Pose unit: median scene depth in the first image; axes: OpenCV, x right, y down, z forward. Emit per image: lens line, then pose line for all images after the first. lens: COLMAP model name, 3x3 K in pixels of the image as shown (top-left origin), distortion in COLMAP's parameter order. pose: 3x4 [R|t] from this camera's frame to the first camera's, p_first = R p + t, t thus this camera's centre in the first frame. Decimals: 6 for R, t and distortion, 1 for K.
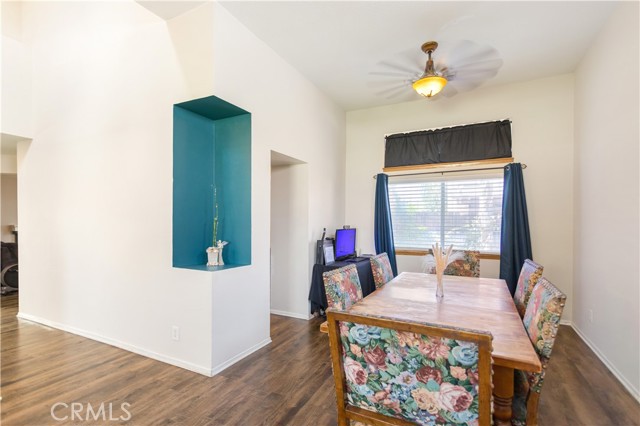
lens RADIAL K [[312.6, 0, 322.3], [0, 312.6, 223.9], [0, 0, 1]] dist [0.000699, 0.000363]
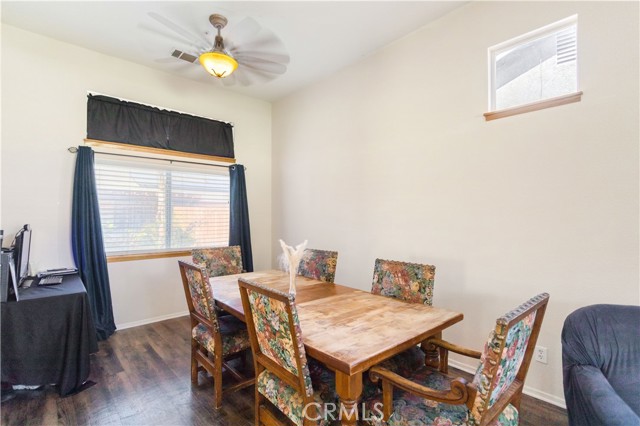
lens RADIAL K [[307.8, 0, 322.5], [0, 307.8, 214.0], [0, 0, 1]] dist [0.000140, 0.000733]
pose [[0.369431, 0.009285, 0.929212, -0.355244], [0.007469, 0.999888, -0.012961, -0.003542], [-0.929228, 0.011729, 0.369320, 0.413709]]
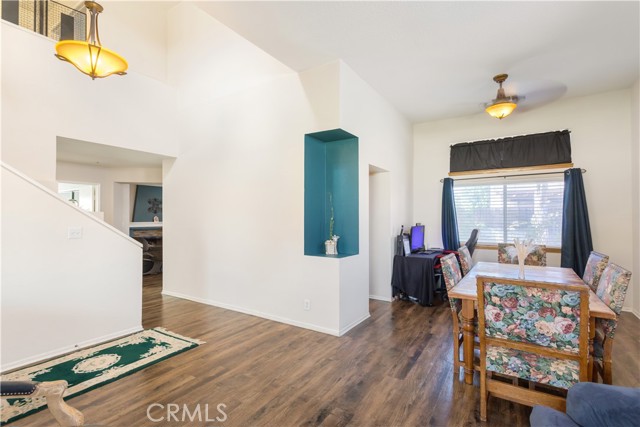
lens RADIAL K [[307.8, 0, 322.5], [0, 307.8, 214.5], [0, 0, 1]] dist [0.000140, 0.000733]
pose [[0.994202, -0.005232, -0.107405, -0.222248], [0.003389, 0.999844, -0.017336, -0.011219], [0.107479, 0.016871, 0.994064, -0.263614]]
